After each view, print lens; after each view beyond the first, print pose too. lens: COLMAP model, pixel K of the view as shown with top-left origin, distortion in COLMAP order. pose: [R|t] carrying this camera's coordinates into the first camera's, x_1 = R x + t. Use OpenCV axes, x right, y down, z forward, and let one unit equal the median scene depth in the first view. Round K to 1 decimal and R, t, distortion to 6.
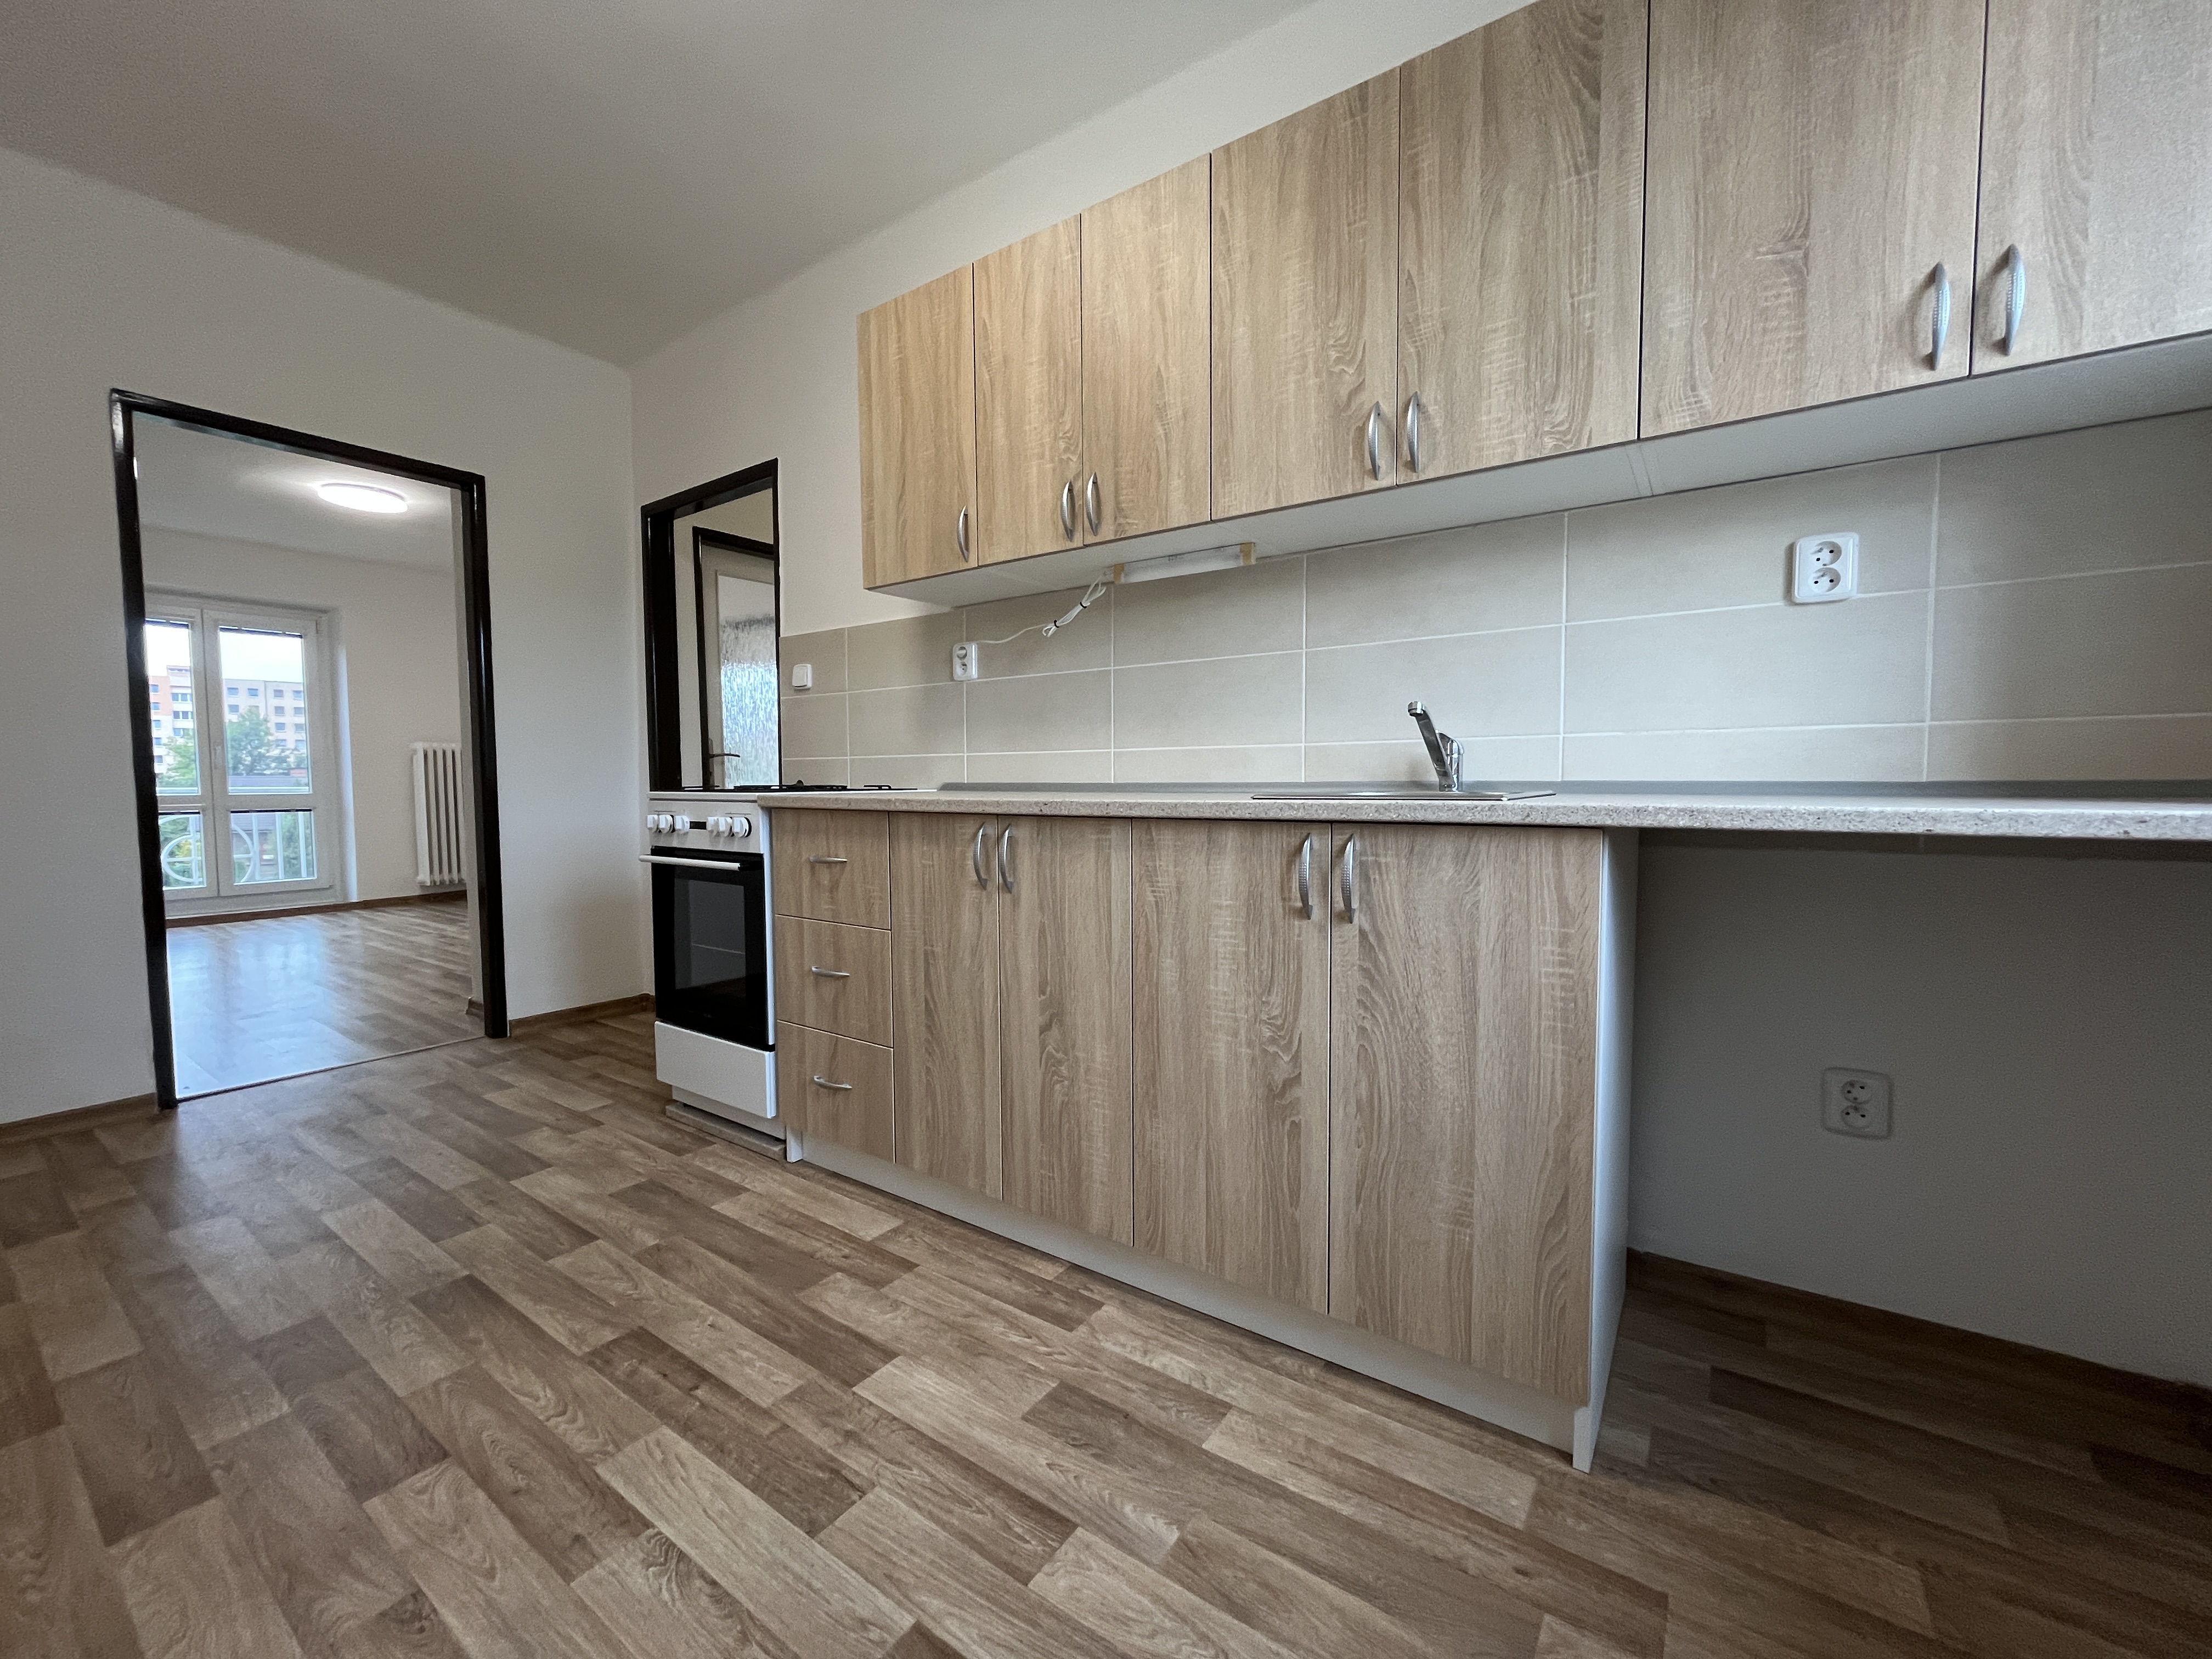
lens RADIAL K [[893.0, 0, 1101.1], [0, 893.0, 827.5], [0, 0, 1]] dist [-0.004163, 0.000130]
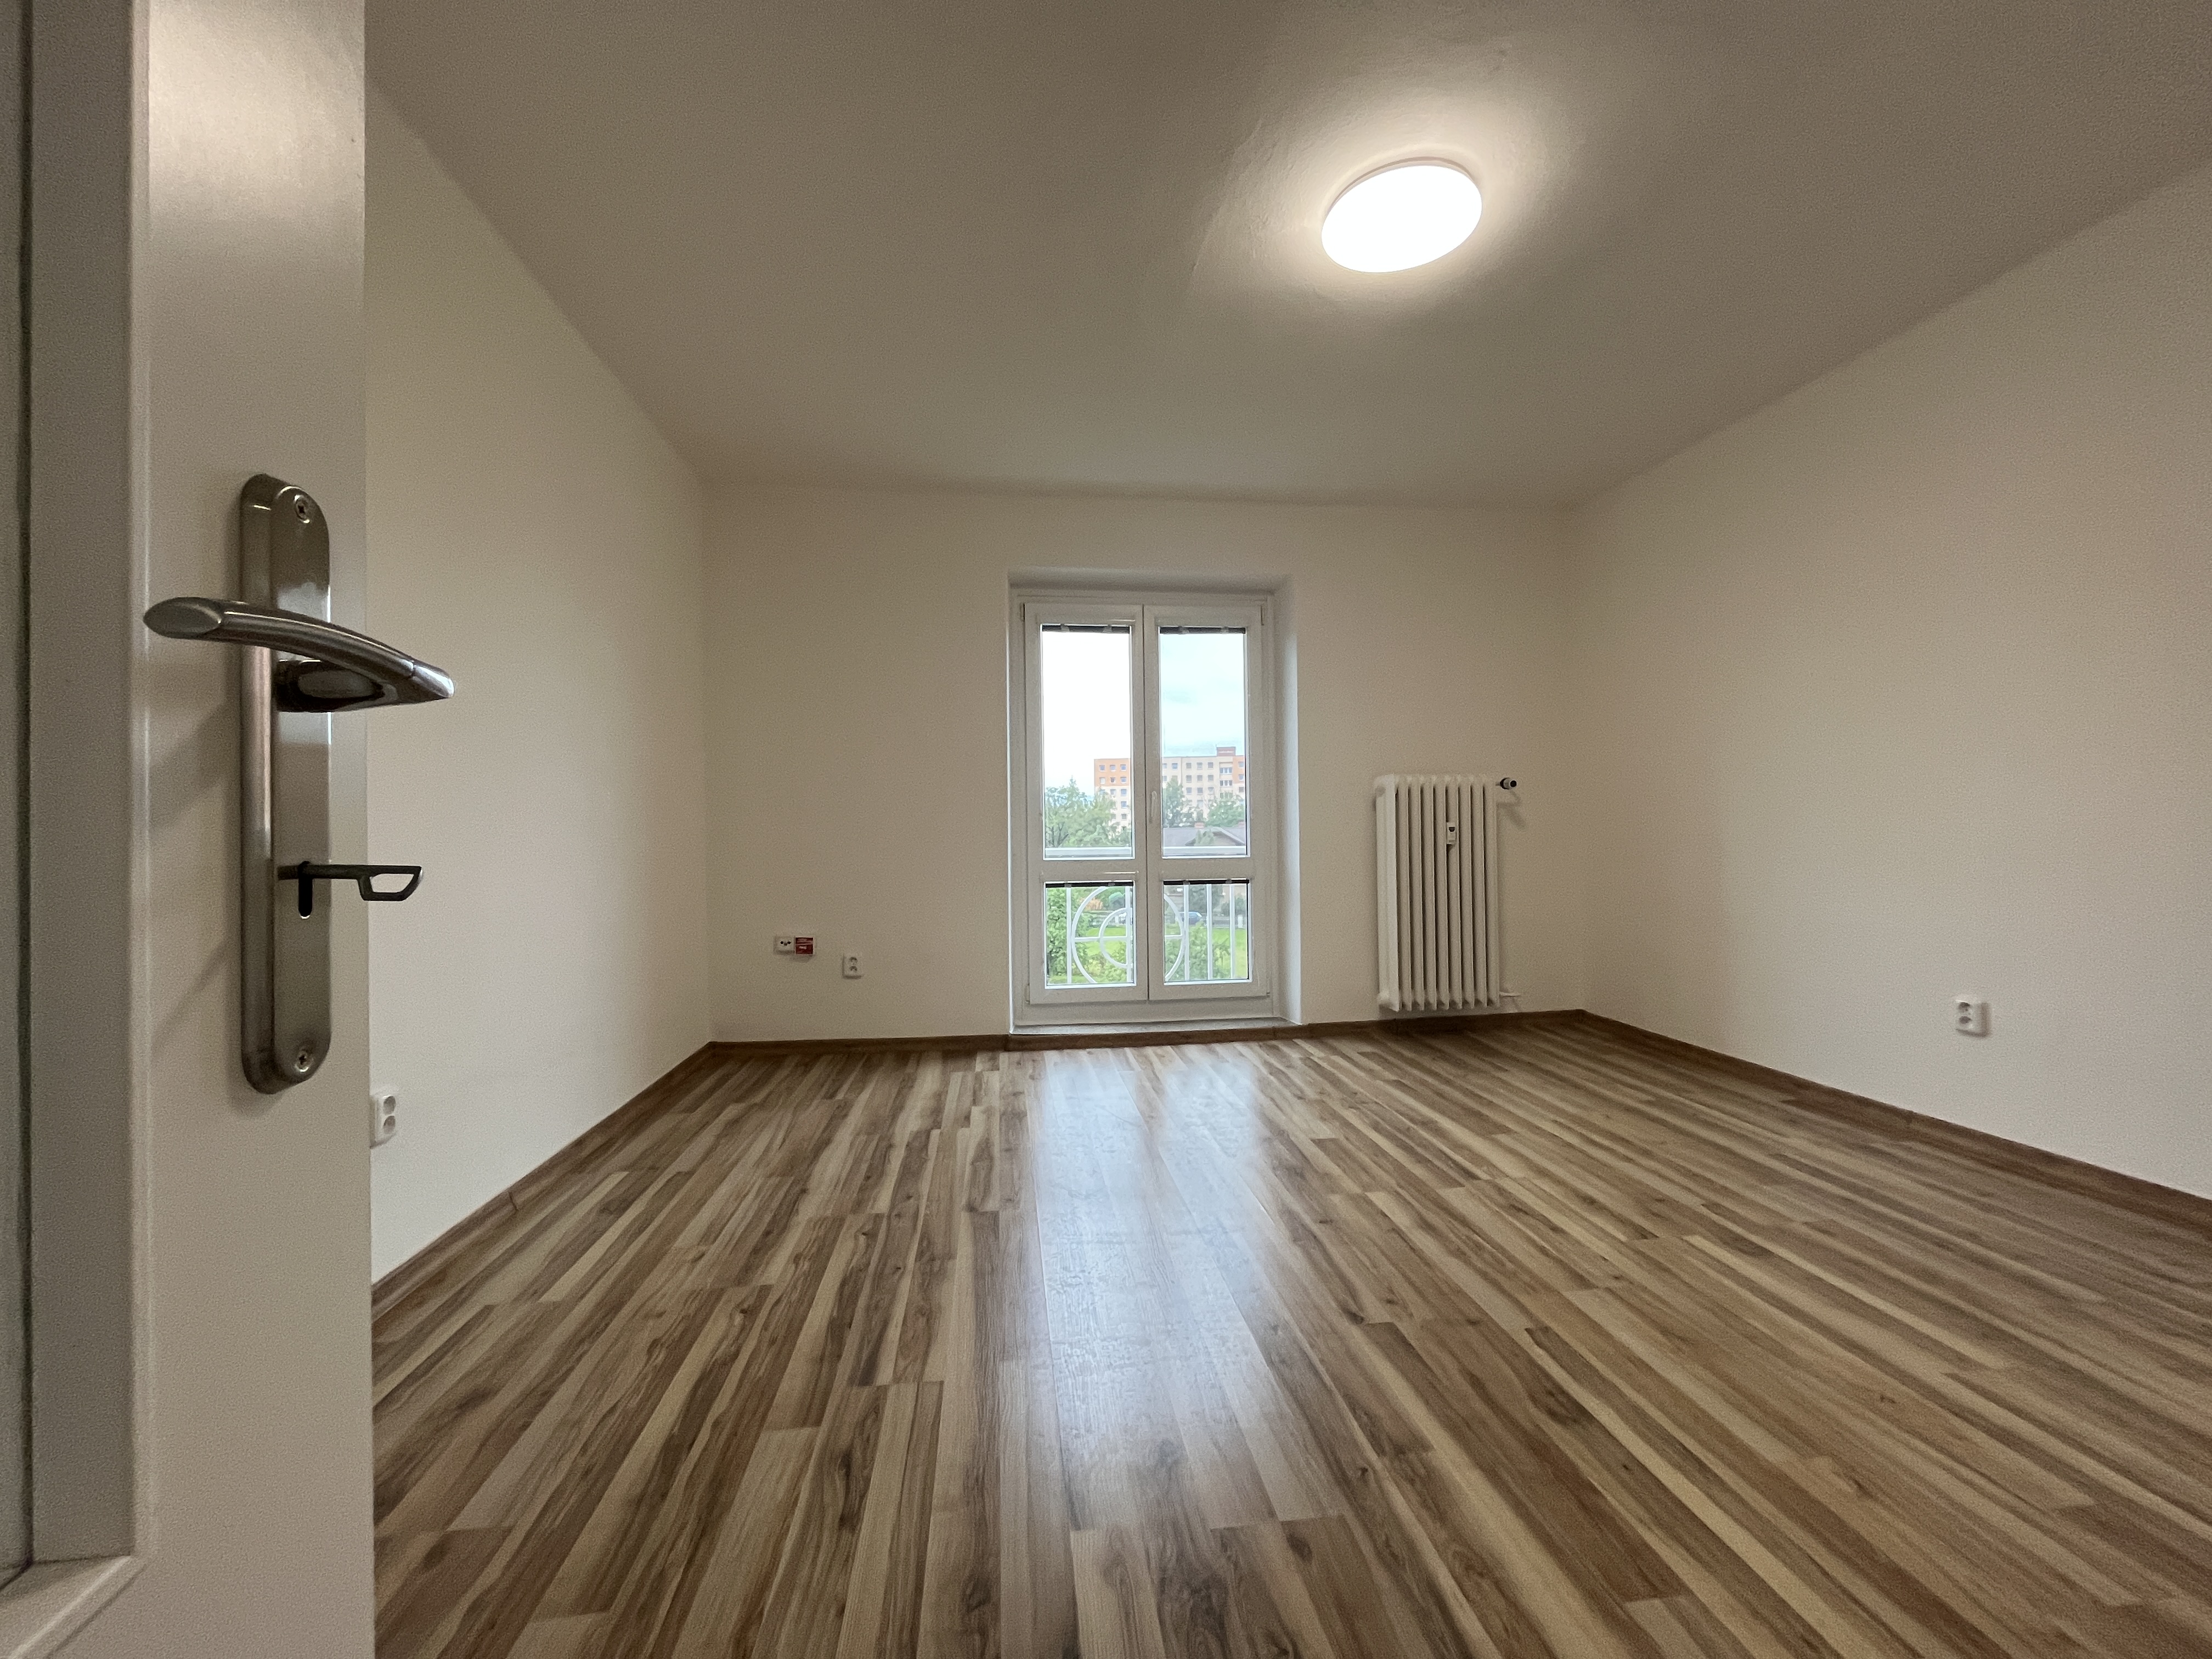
lens RADIAL K [[893.0, 0, 1106.7], [0, 893.0, 827.1], [0, 0, 1]] dist [-0.004163, 0.000130]
pose [[0.672173, -0.005995, -0.740370, -1.053819], [-0.035727, 0.998540, -0.040521, -0.067837], [0.739532, 0.053689, 0.670977, 1.063436]]
